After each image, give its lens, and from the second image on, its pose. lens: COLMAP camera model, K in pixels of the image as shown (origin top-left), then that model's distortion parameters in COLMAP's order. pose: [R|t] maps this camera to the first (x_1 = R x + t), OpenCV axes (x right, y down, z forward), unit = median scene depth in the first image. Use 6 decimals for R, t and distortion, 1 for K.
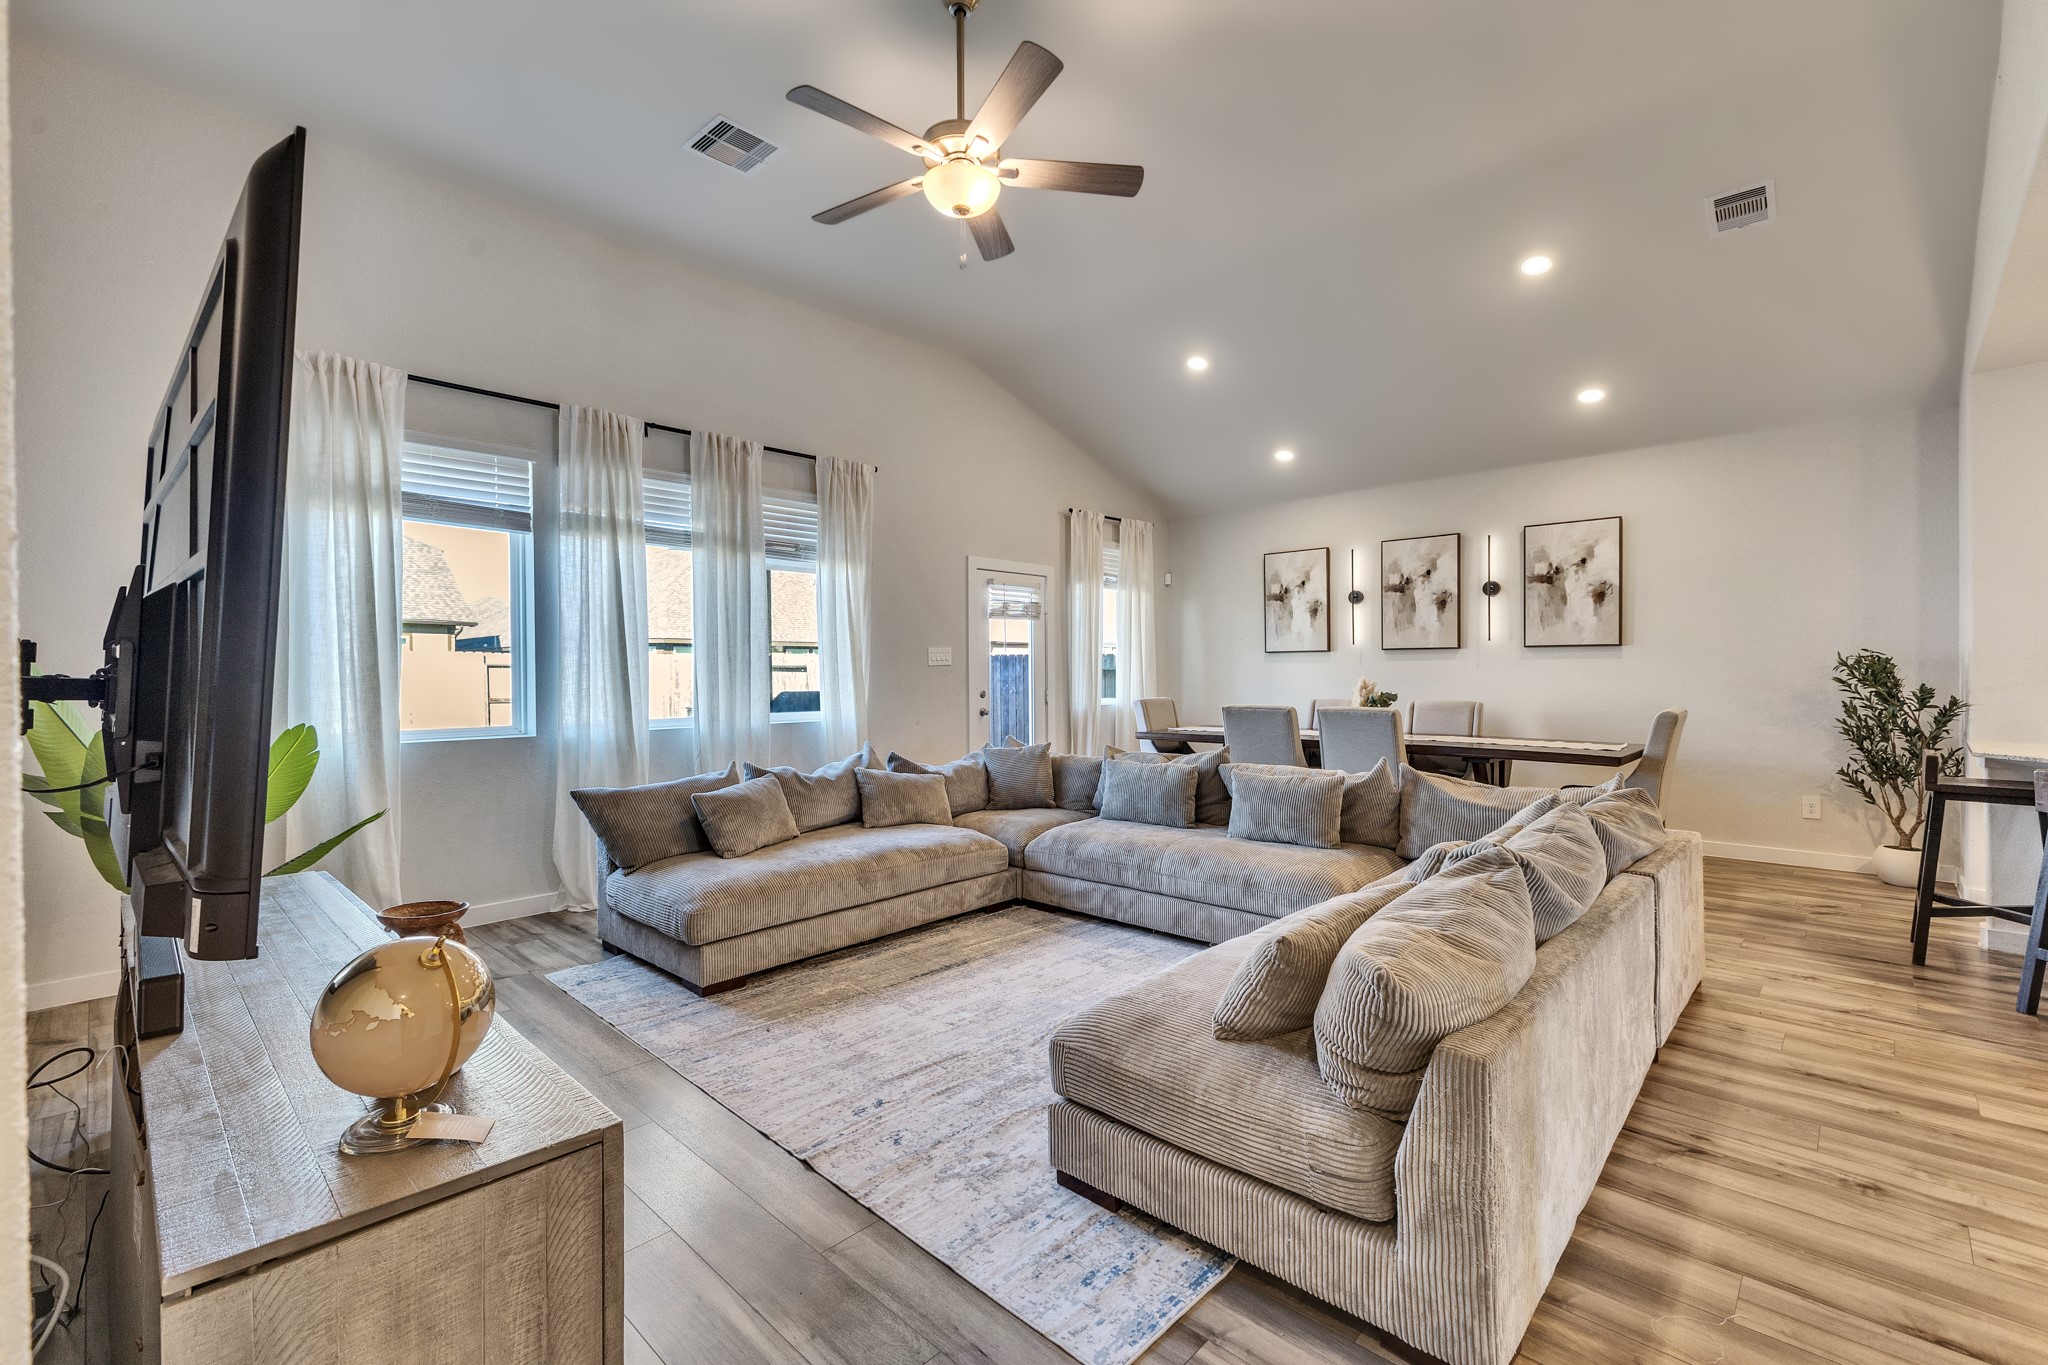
lens RADIAL K [[883.5, 0, 1022.0], [0, 883.5, 680.1], [0, 0, 1]] dist [0.014048, 0.000118]
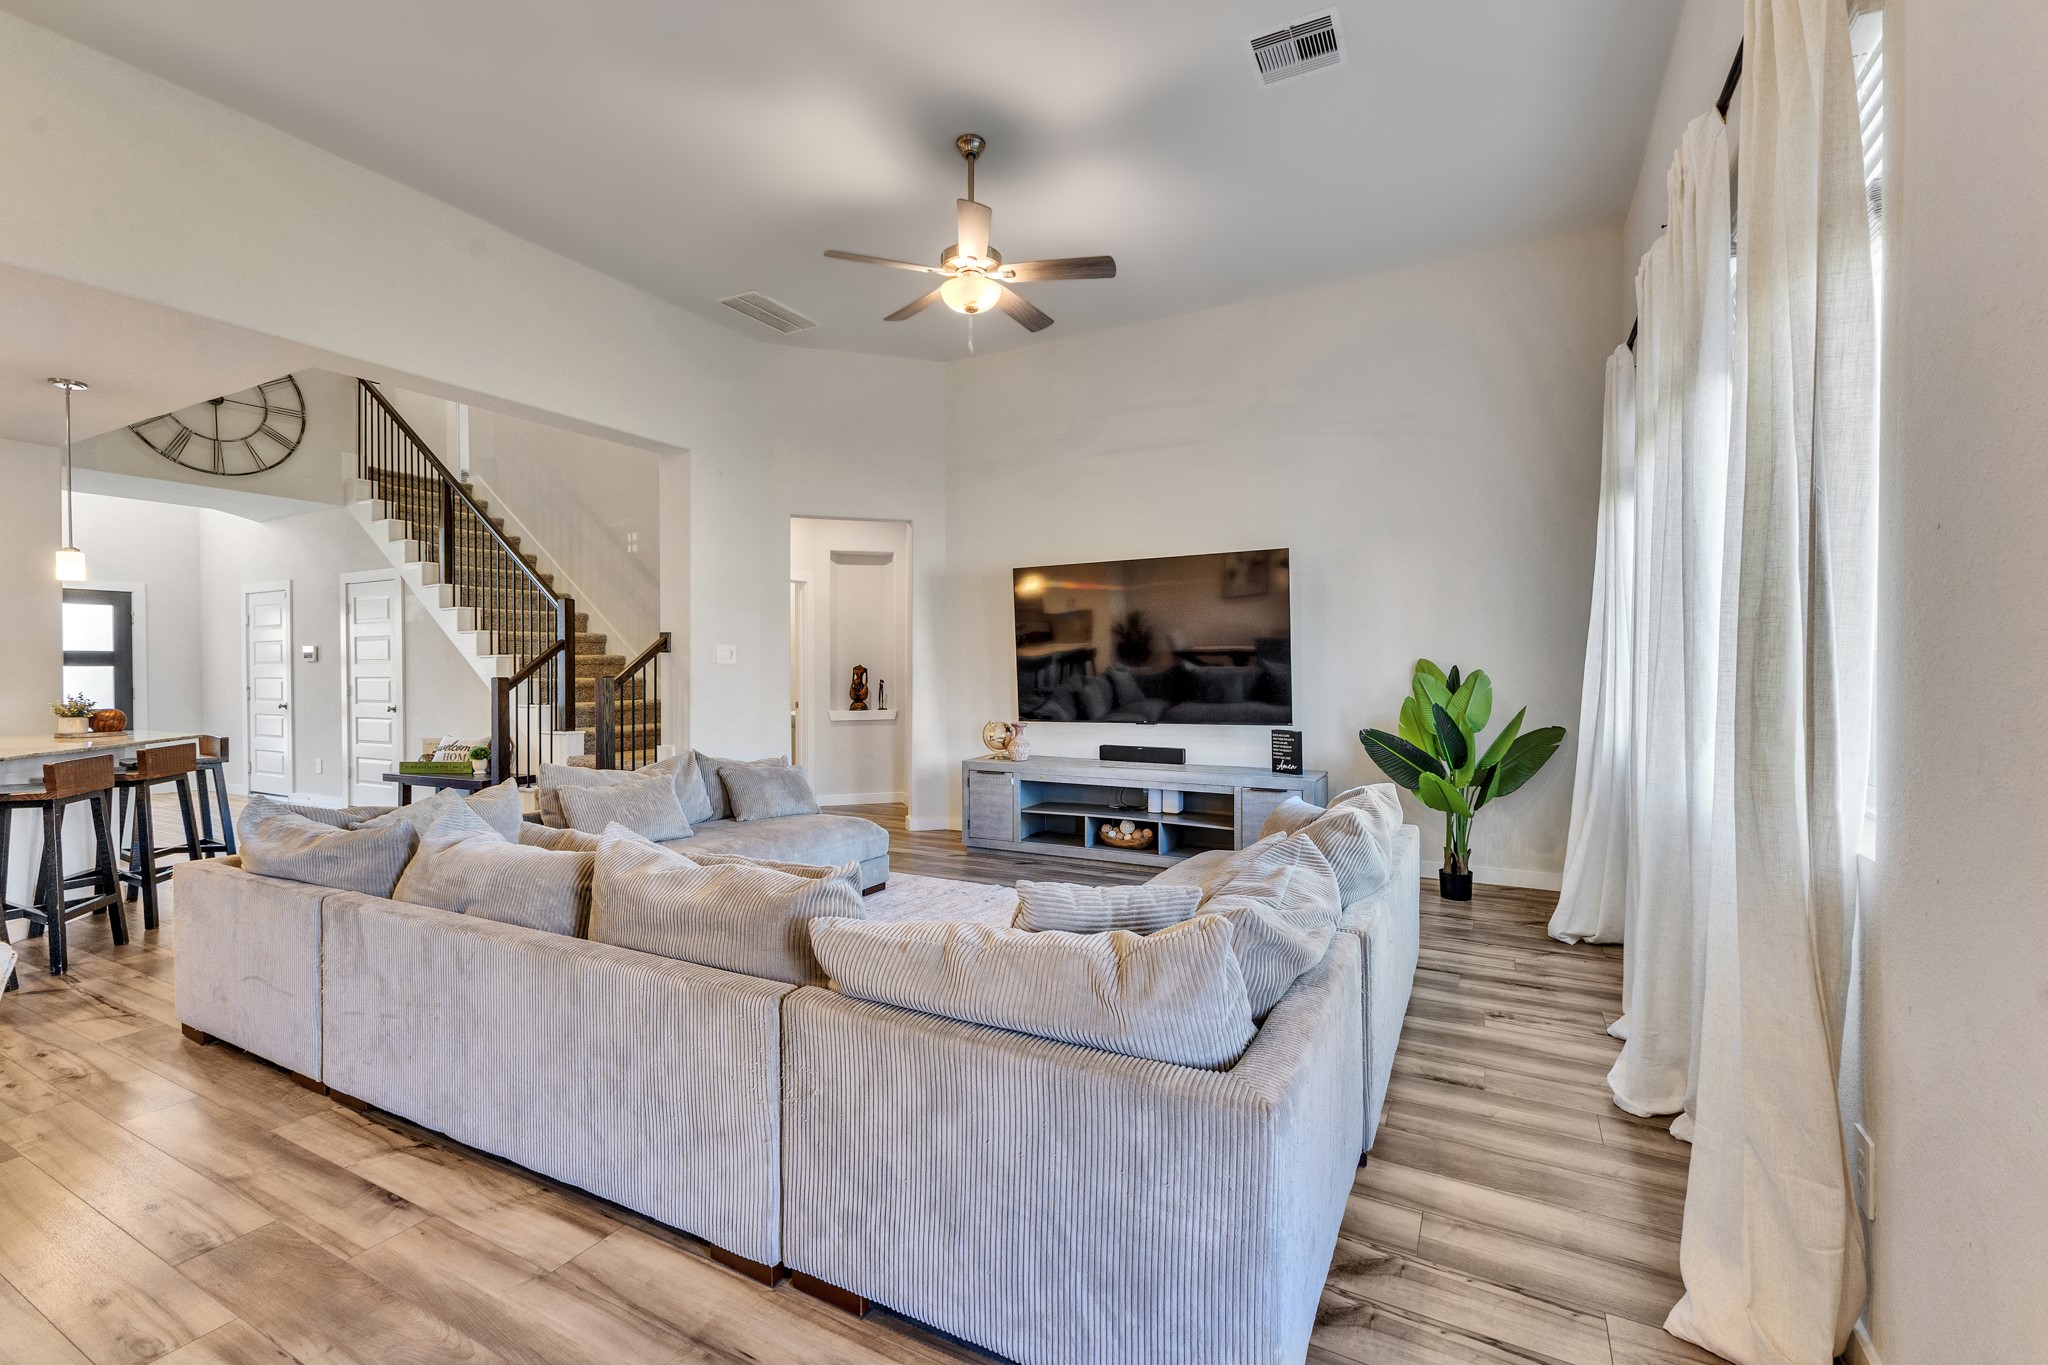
lens RADIAL K [[883.5, 0, 1022.0], [0, 883.5, 680.1], [0, 0, 1]] dist [0.014048, 0.000118]
pose [[-0.964767, 0.015364, -0.262656, 0.126265], [0.009080, 0.999643, 0.025120, -0.017402], [0.262949, 0.021850, -0.964562, 1.423733]]
